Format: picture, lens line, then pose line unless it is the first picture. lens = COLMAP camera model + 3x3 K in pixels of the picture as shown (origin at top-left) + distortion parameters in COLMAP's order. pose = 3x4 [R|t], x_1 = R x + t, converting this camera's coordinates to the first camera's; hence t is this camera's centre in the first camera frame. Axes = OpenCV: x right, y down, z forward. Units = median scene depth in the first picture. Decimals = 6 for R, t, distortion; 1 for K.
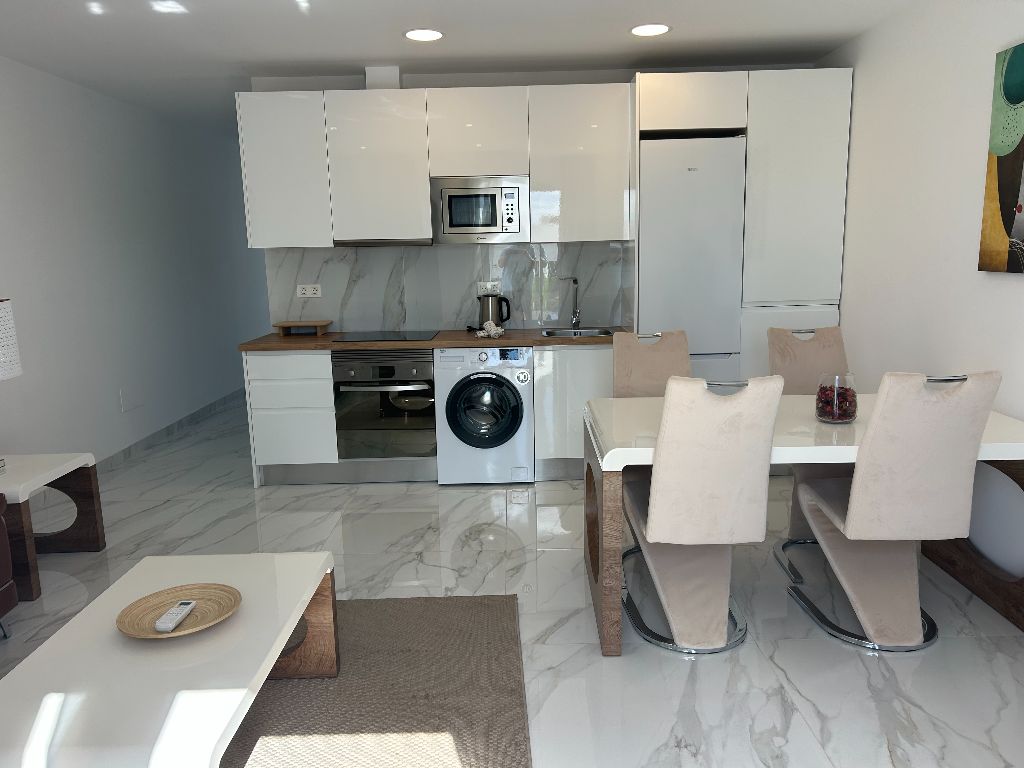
lens RADIAL K [[774.9, 0, 525.4], [0, 774.9, 385.8], [0, 0, 1]] dist [0.064017, -0.002303]
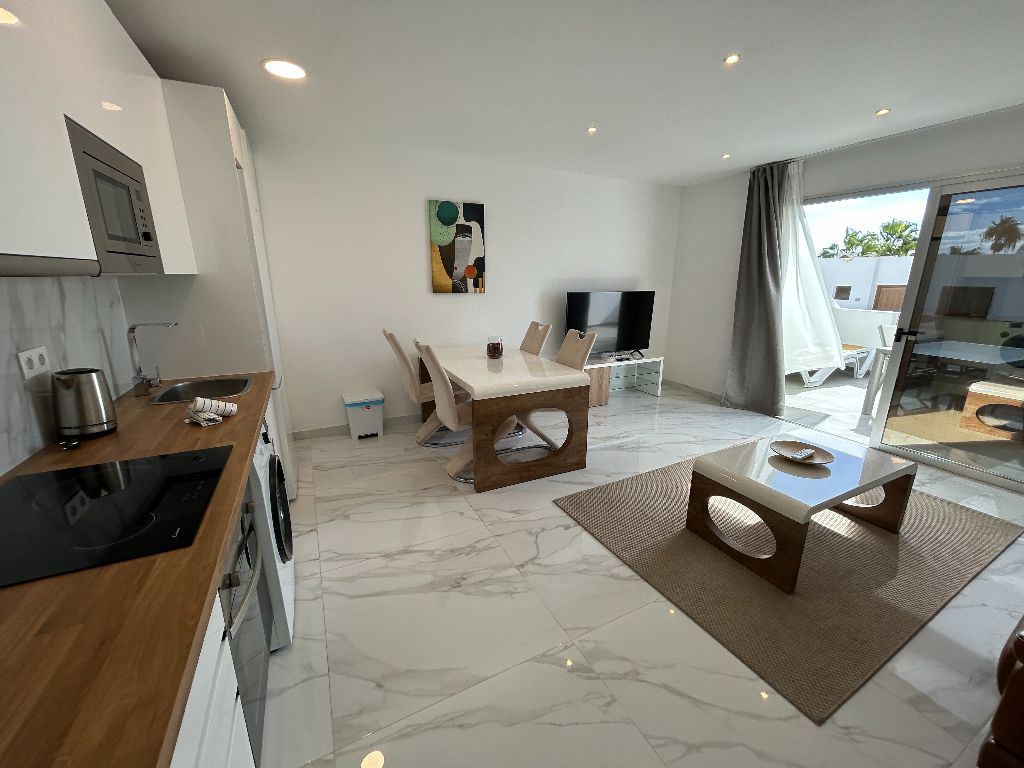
lens RADIAL K [[414.9, 0, 512.0], [0, 414.9, 384.0], [0, 0, 1]] dist [-0.000072, 0.000014]
pose [[-0.435517, -0.206640, 0.876142, -0.454959], [0.170209, 0.936835, 0.305563, -0.155597], [-0.883942, 0.282205, -0.372836, 0.899457]]
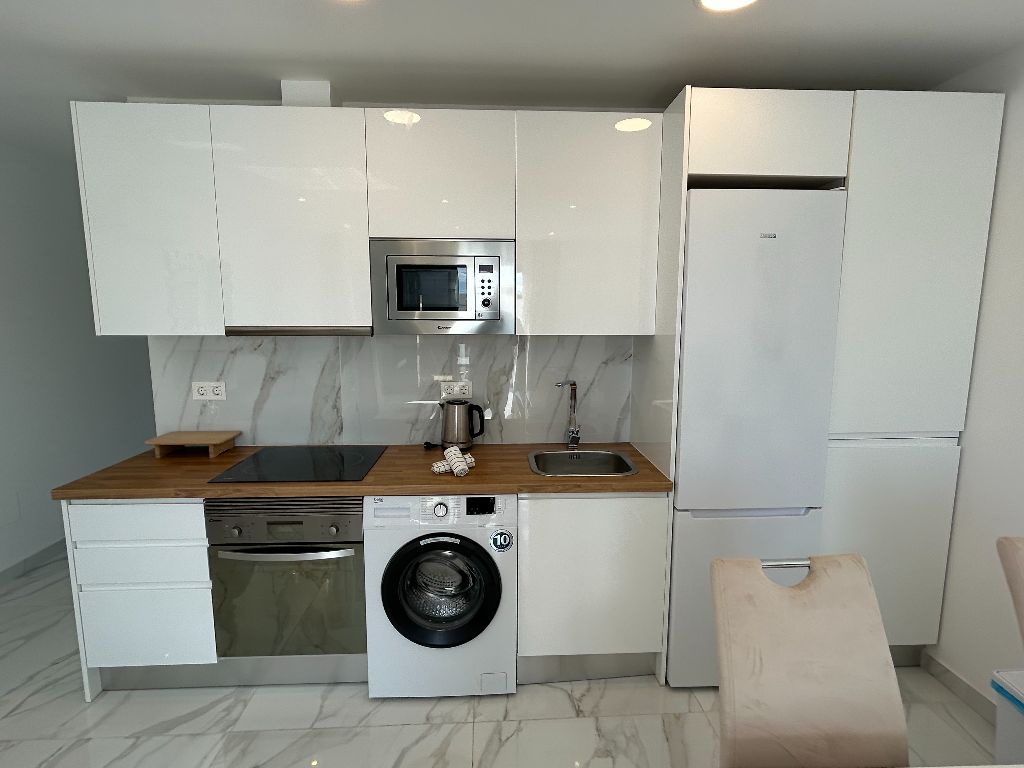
lens RADIAL K [[511.0, 0, 512.0], [0, 511.0, 384.0], [0, 0, 1]] dist [0.000625, 0.000886]
pose [[0.998844, 0.019781, 0.043818, -0.015704], [-0.017858, 0.998879, -0.043833, -0.121587], [-0.044636, 0.043000, 0.998077, 0.549546]]
